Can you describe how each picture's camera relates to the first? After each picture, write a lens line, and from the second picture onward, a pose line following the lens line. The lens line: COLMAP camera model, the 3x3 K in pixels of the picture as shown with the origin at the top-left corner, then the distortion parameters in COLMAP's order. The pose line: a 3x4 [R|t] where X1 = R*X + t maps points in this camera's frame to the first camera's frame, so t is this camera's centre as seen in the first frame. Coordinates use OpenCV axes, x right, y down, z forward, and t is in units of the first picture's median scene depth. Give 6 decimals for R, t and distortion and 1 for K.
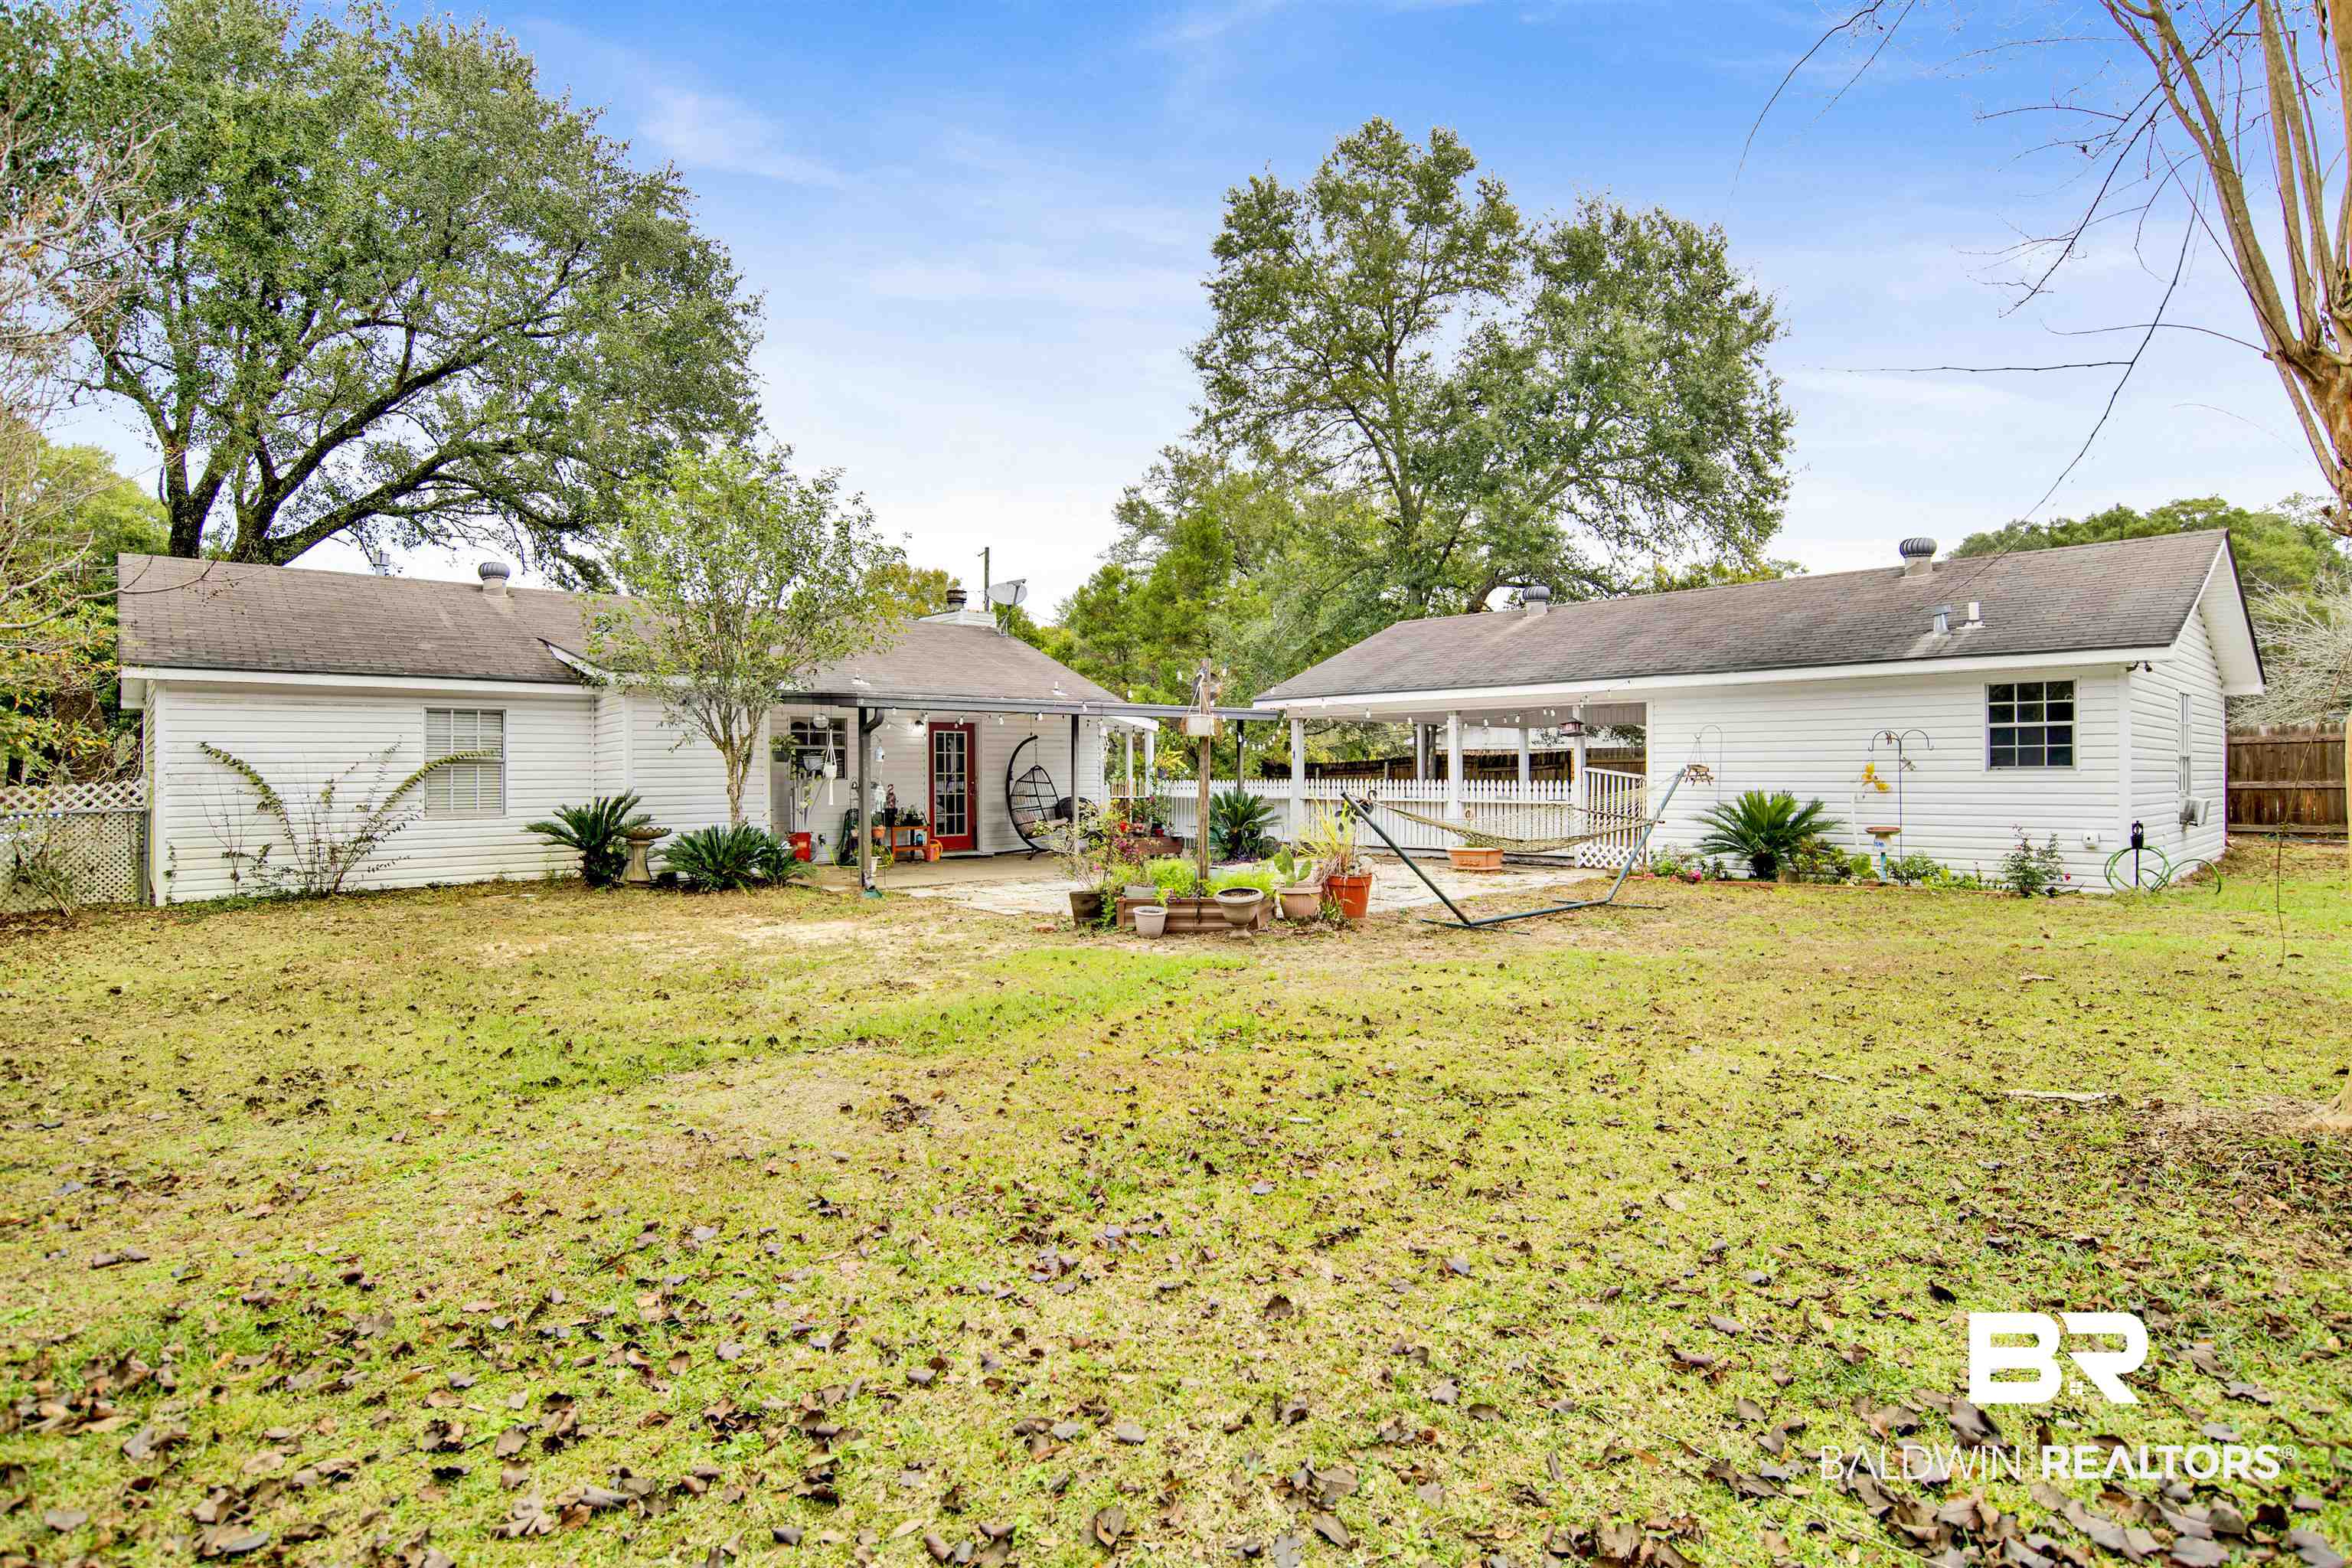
lens RADIAL K [[1243.3, 0, 1174.7], [0, 1243.3, 783.8], [0, 0, 1]] dist [-0.044492, 0.003385]
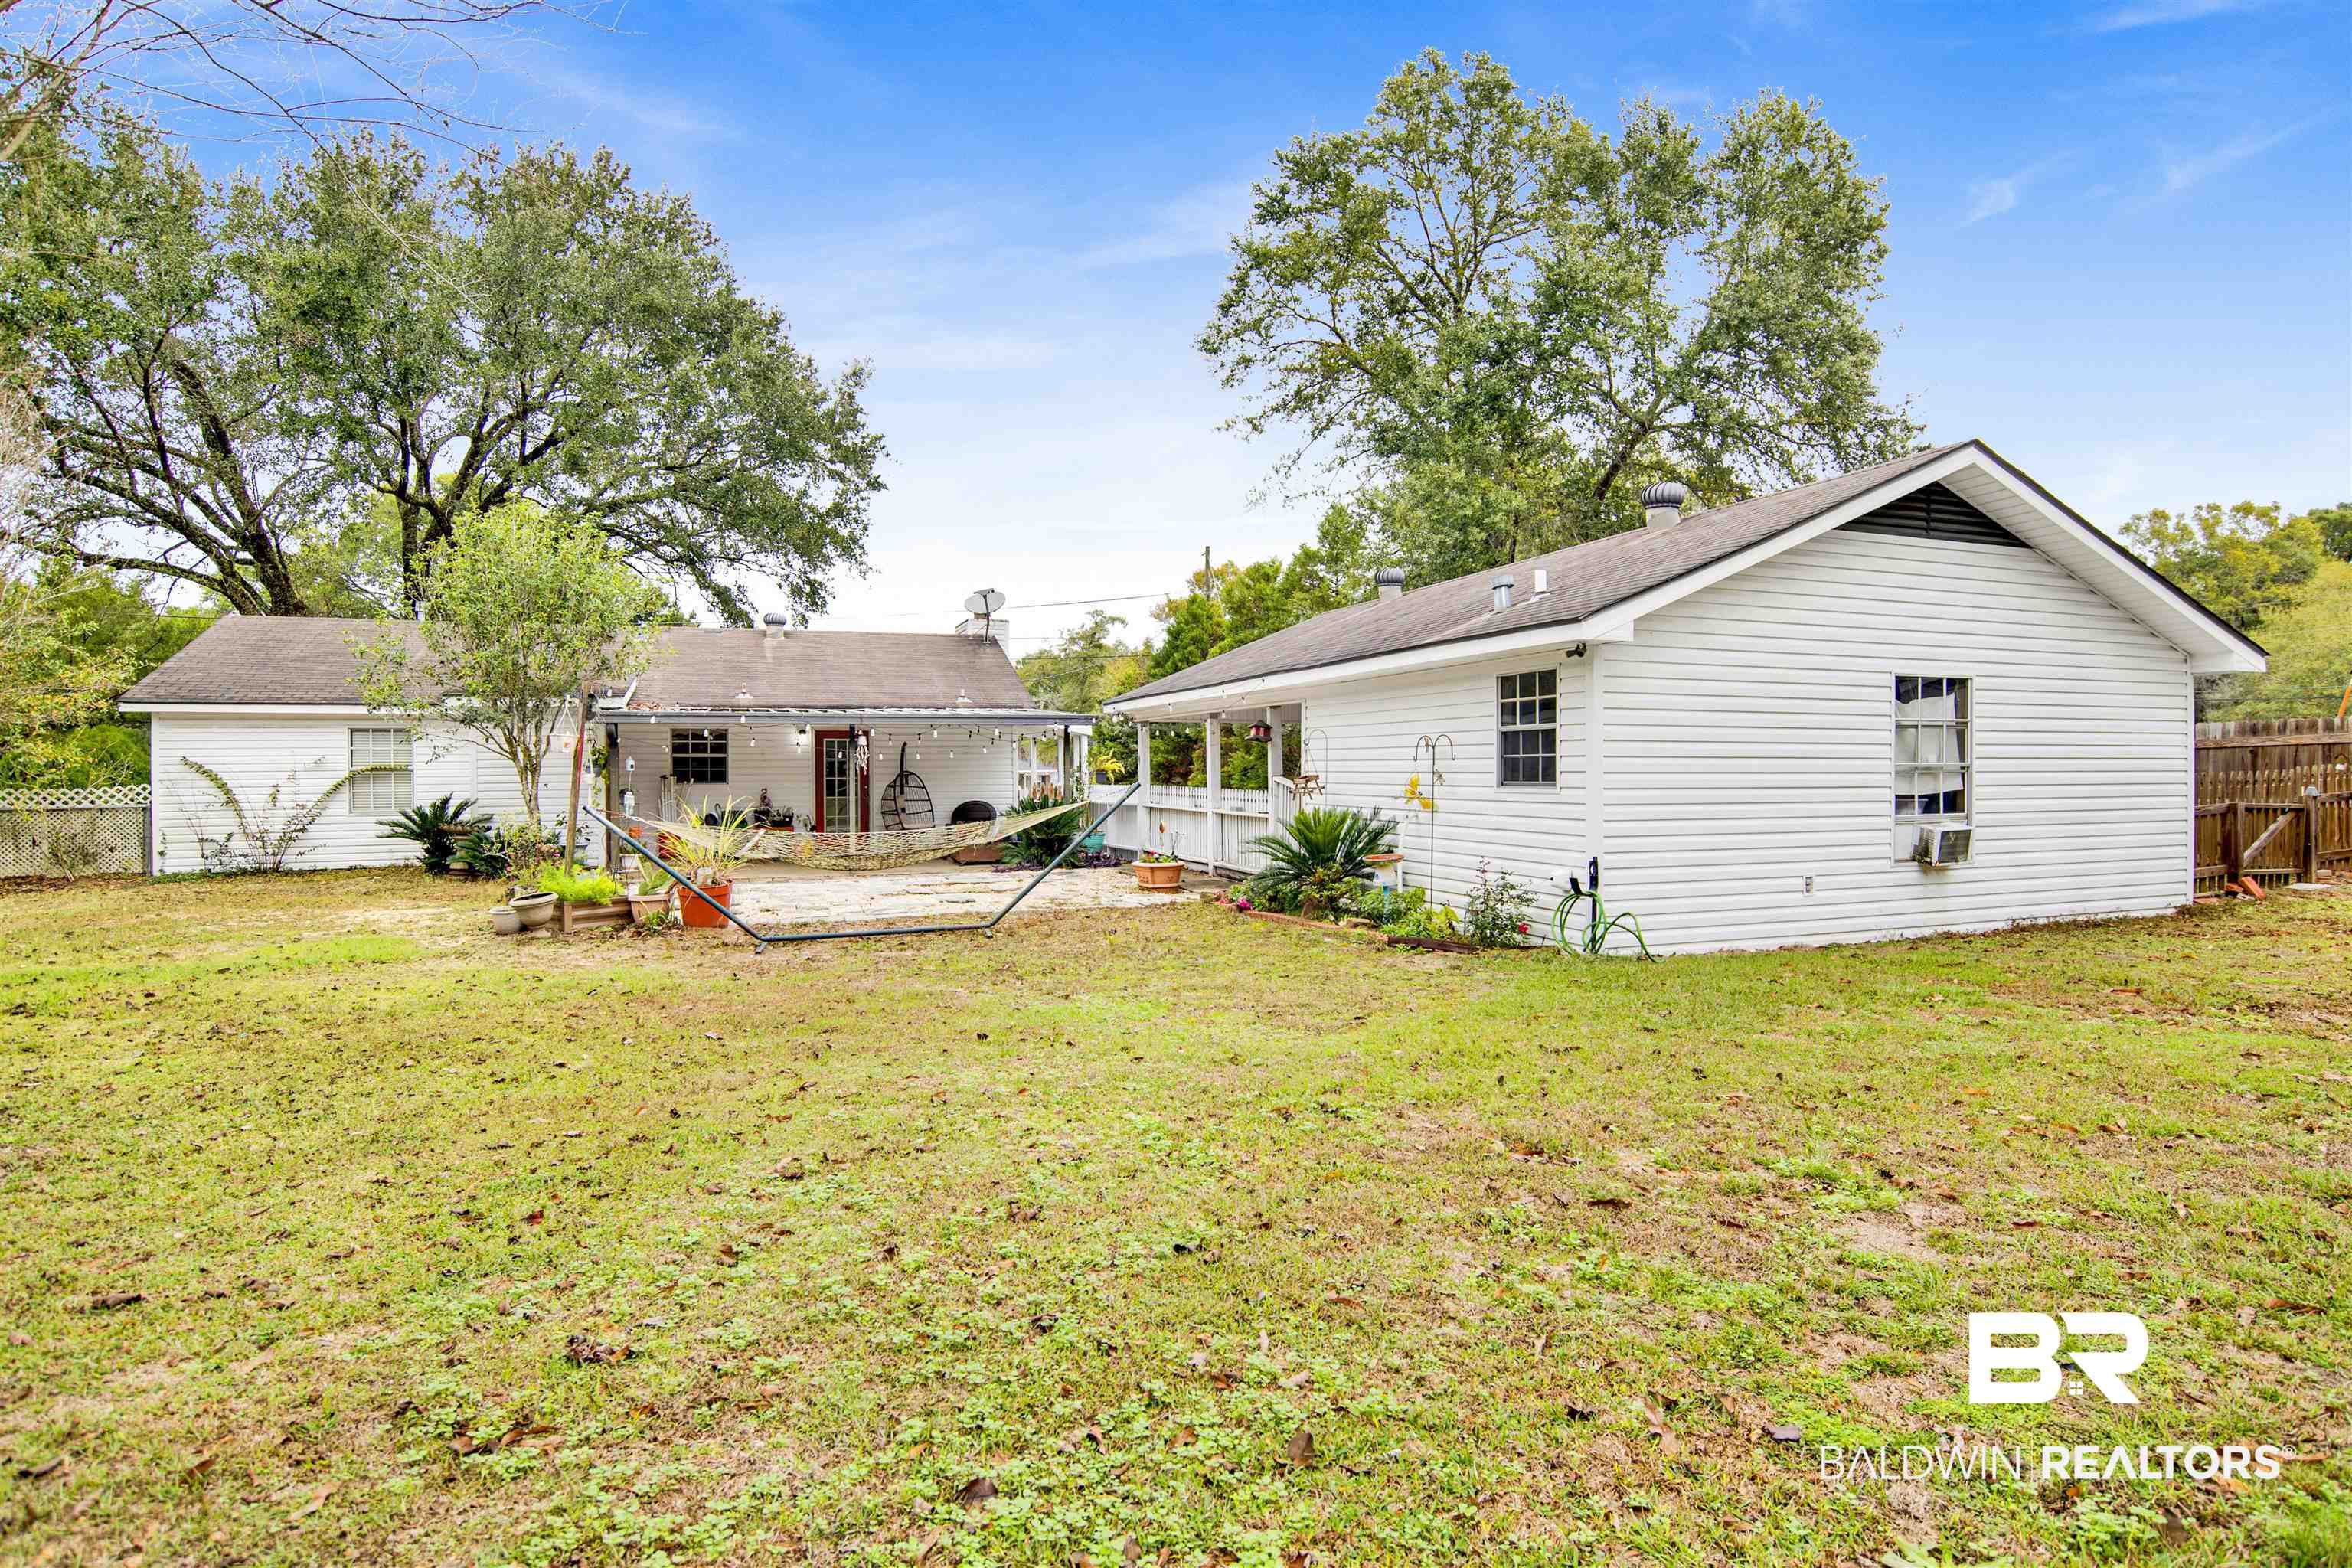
lens RADIAL K [[1243.3, 0, 1180.7], [0, 1243.3, 773.3], [0, 0, 1]] dist [-0.044492, 0.003385]
pose [[0.920910, 0.002033, -0.389769, 0.750456], [-0.003390, 0.999990, -0.002792, -0.015717], [0.389759, 0.003892, 0.920909, 0.185259]]
